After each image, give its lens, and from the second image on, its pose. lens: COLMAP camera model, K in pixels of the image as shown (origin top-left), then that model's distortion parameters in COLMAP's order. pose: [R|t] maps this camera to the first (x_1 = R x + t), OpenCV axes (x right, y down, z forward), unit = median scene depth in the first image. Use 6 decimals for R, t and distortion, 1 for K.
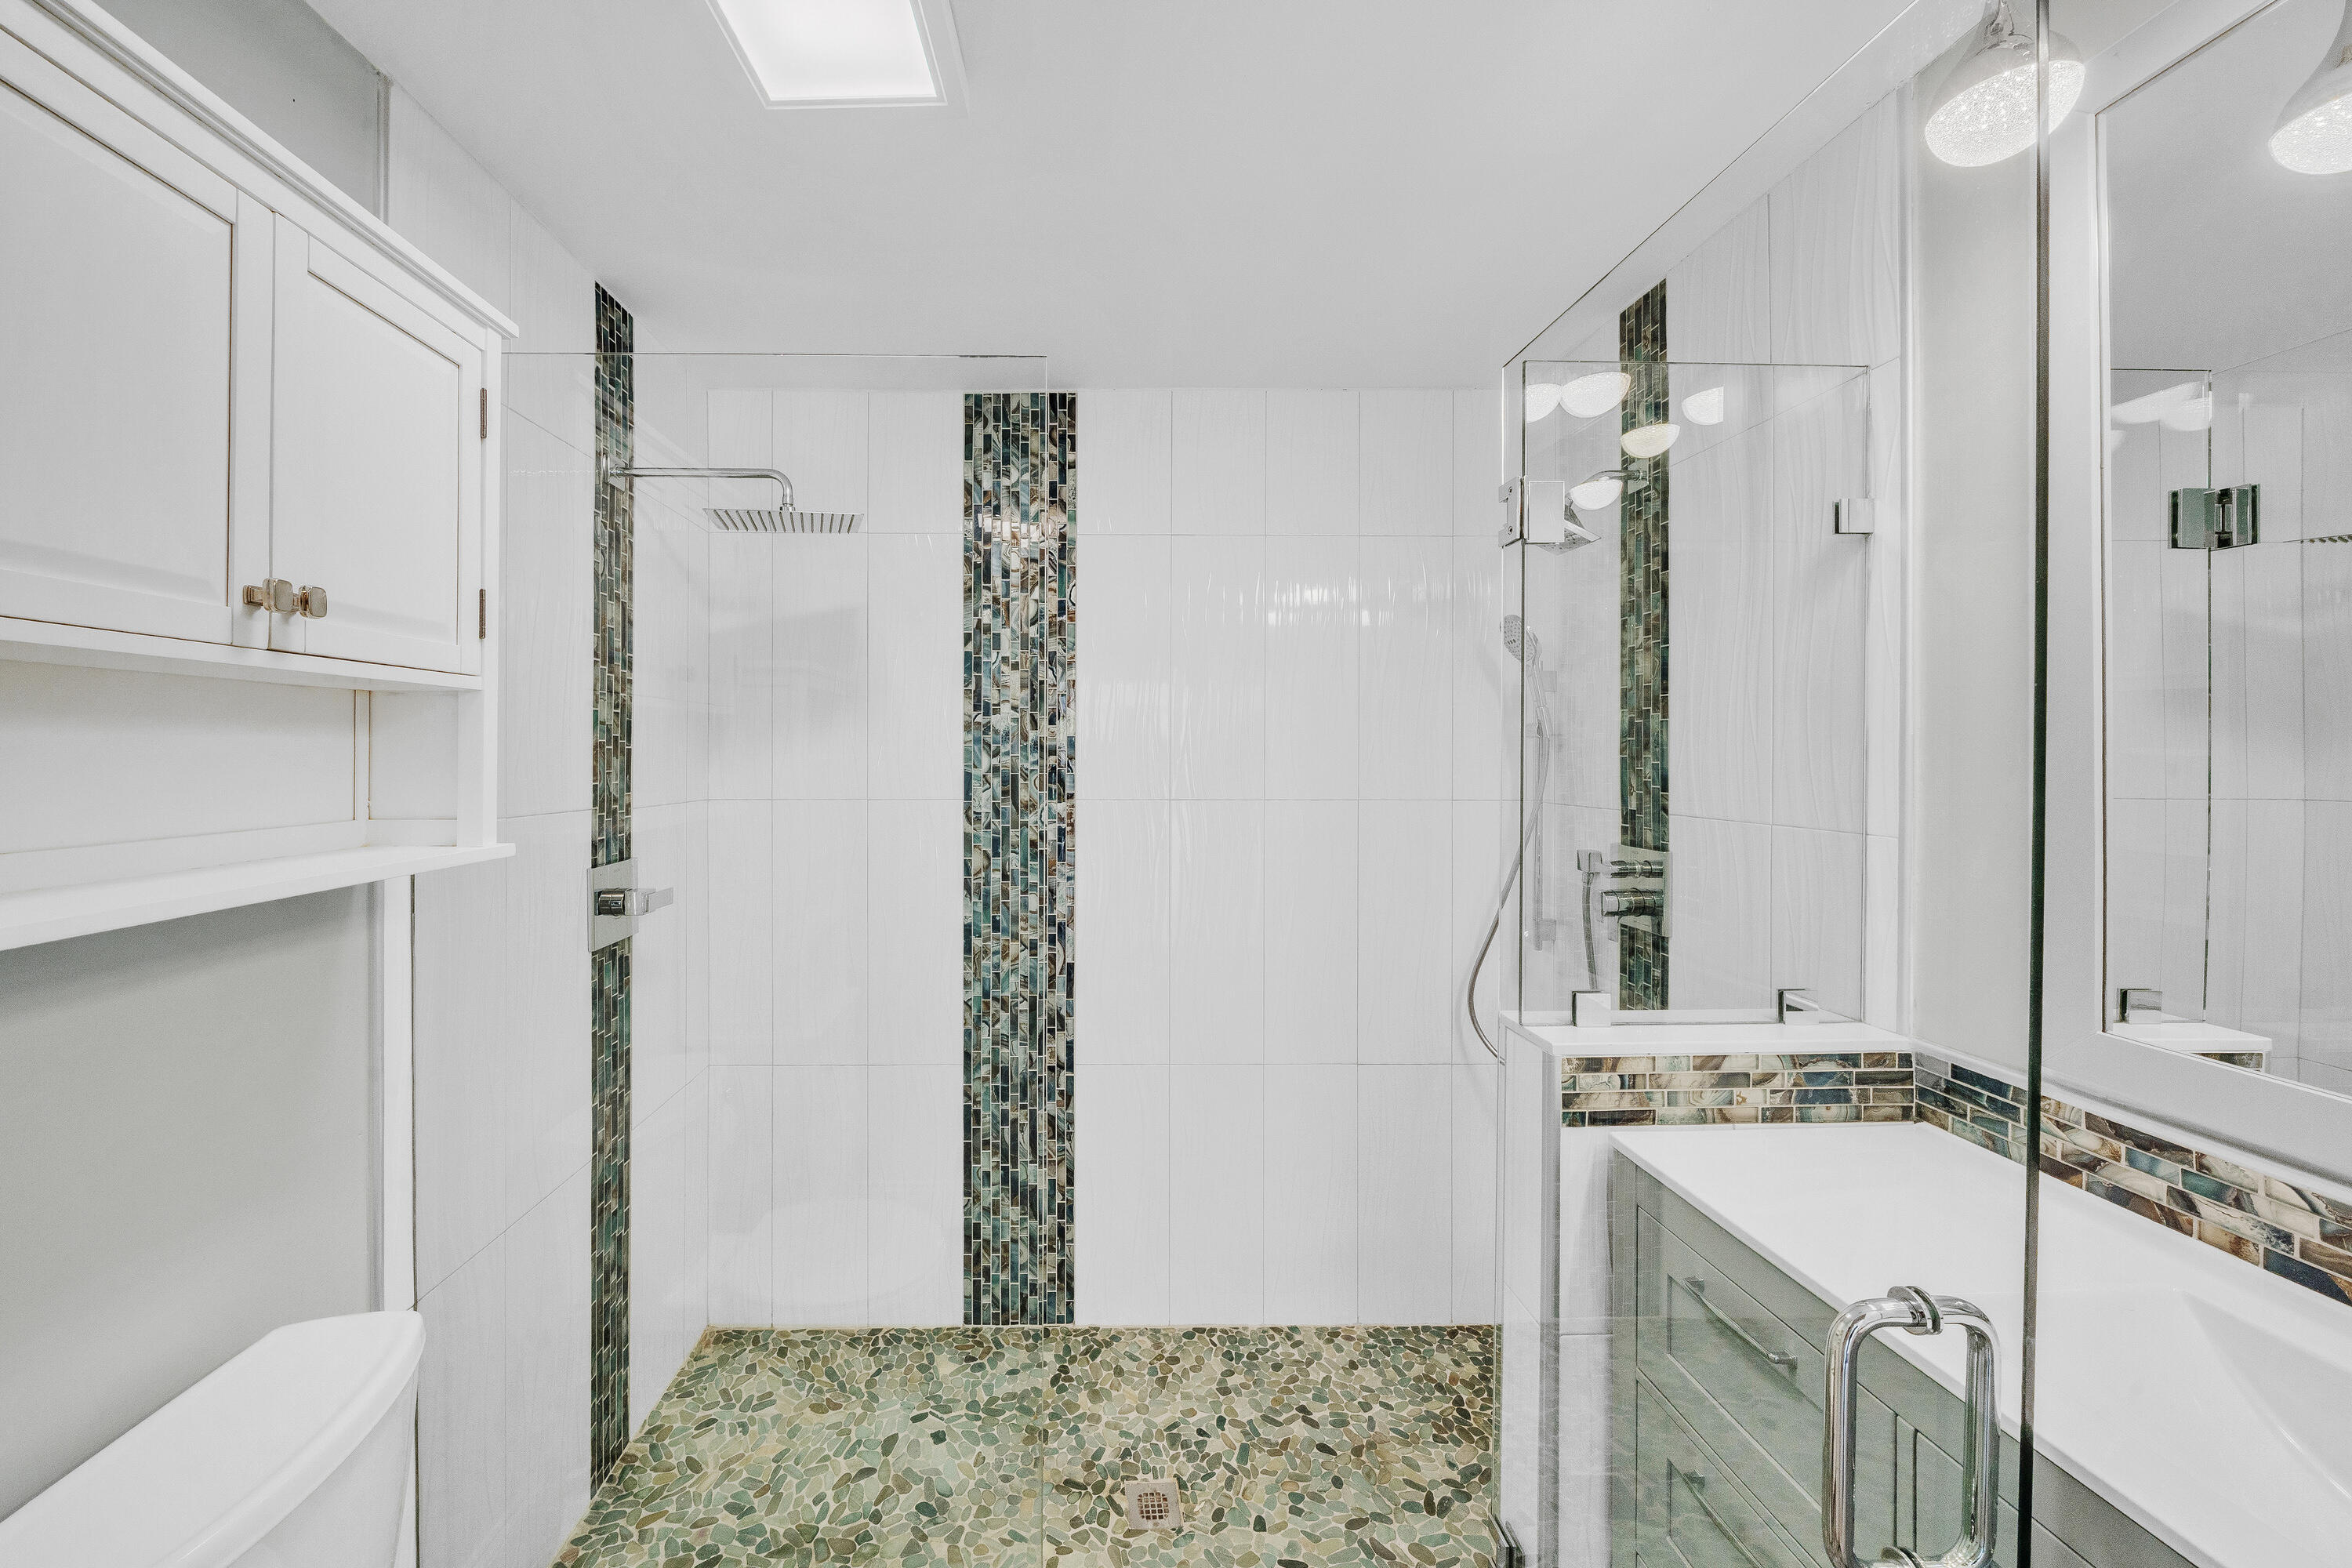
lens RADIAL K [[835.3, 0, 1092.9], [0, 835.3, 748.7], [0, 0, 1]] dist [-0.005298, -0.000118]
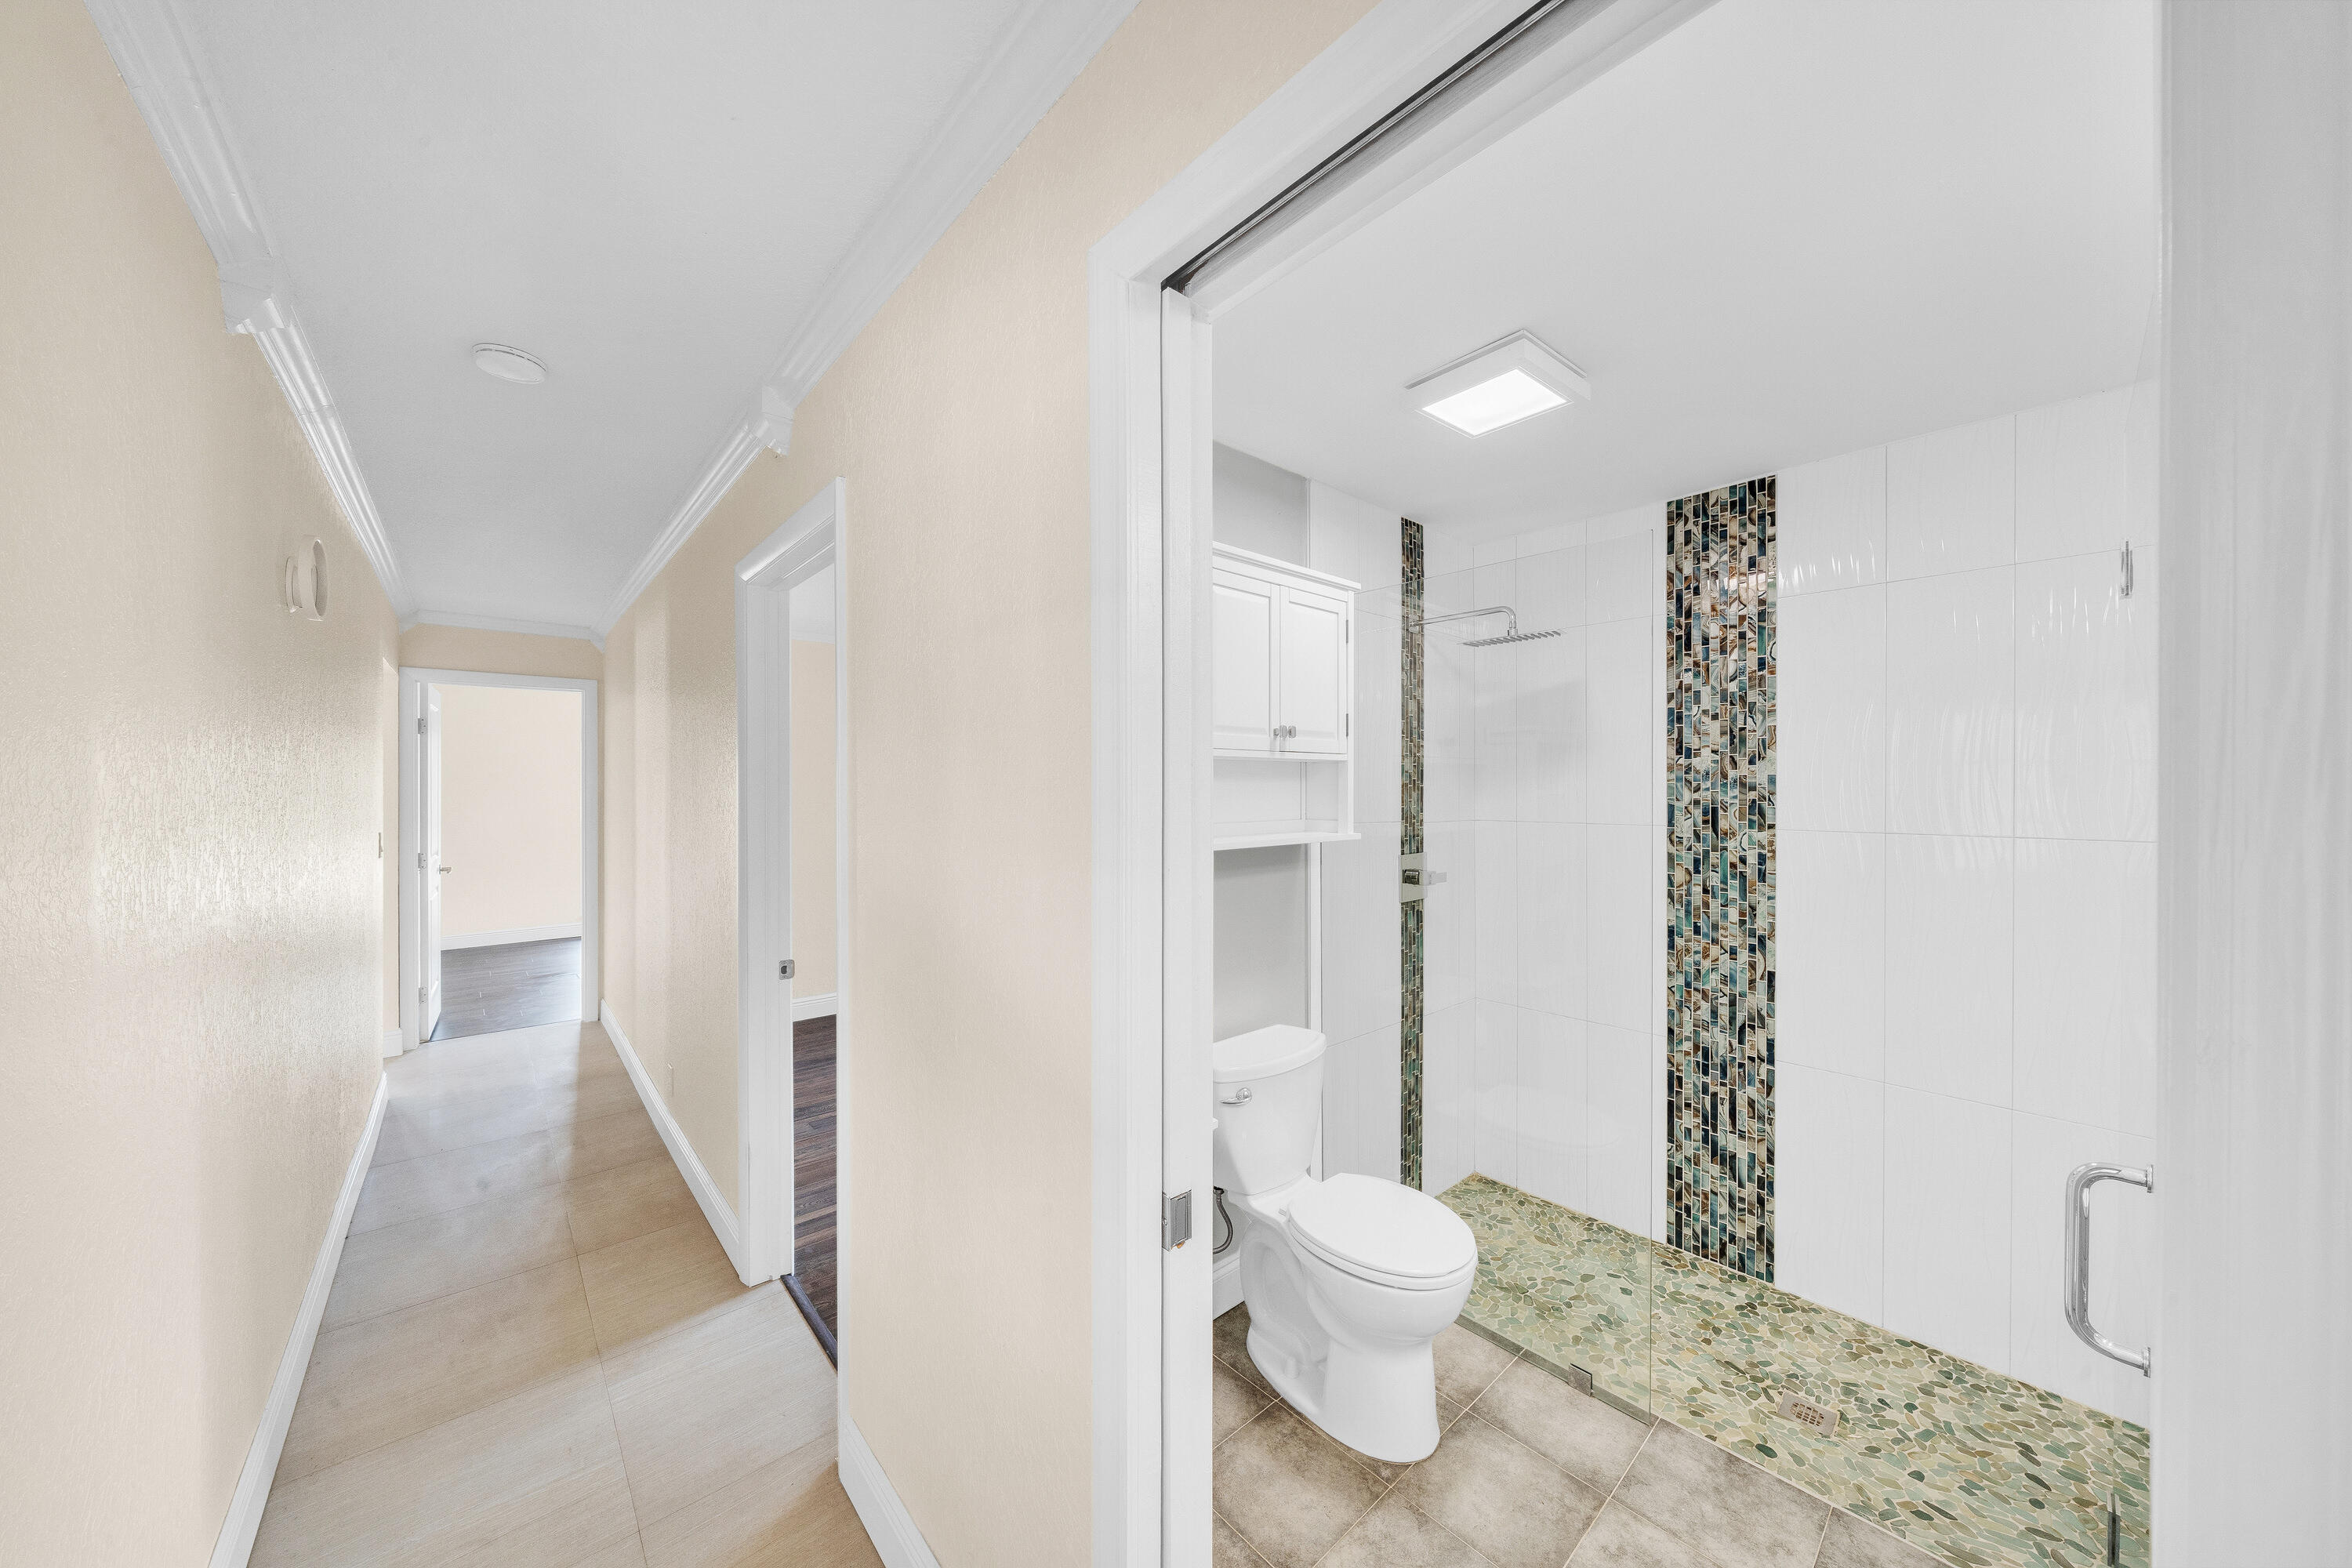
lens RADIAL K [[803.3, 0, 1173.6], [0, 803.3, 791.7], [0, 0, 1]] dist [-0.001961, -0.000114]
pose [[0.656187, 0.003881, -0.754589, 0.268662], [0.005326, 0.999938, 0.009774, -0.006363], [0.754580, -0.010432, 0.656125, -0.349604]]
